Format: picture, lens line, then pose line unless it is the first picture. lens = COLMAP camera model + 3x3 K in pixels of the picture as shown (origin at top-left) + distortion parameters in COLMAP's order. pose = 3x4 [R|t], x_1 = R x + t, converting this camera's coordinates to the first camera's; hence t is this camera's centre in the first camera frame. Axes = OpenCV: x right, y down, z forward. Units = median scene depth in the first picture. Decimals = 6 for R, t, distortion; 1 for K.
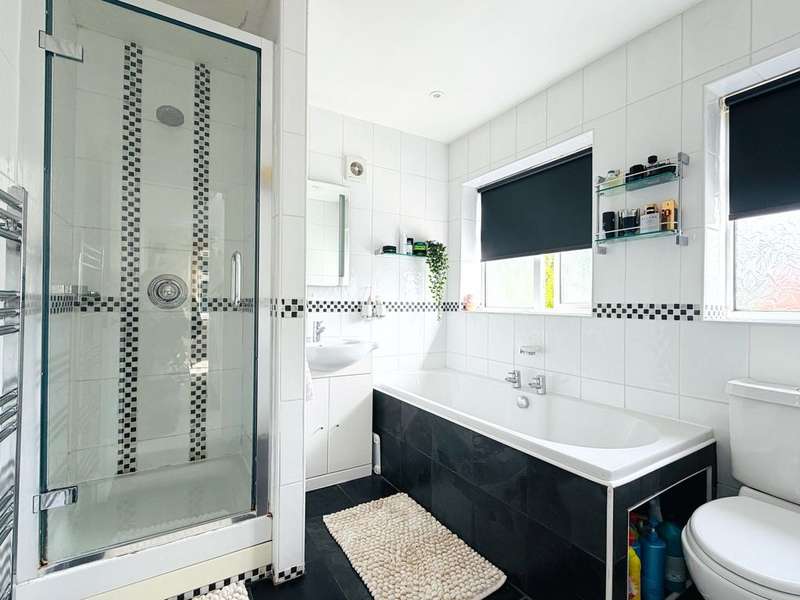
lens RADIAL K [[372.8, 0, 400.0], [0, 372.8, 300.0], [0, 0, 1]] dist [-0.001689, -0.000088]
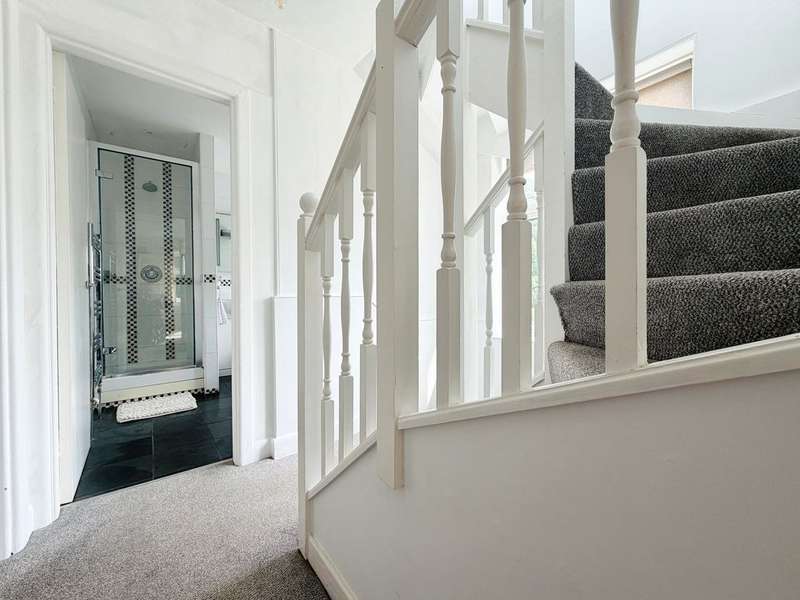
lens RADIAL K [[325.0, 0, 400.0], [0, 325.0, 300.0], [0, 0, 1]] dist [0.002029, 0.000303]
pose [[0.994094, -0.016810, 0.107210, 0.536783], [0.014407, 0.999628, 0.023153, 0.099712], [-0.107559, -0.021472, 0.993967, -0.922308]]
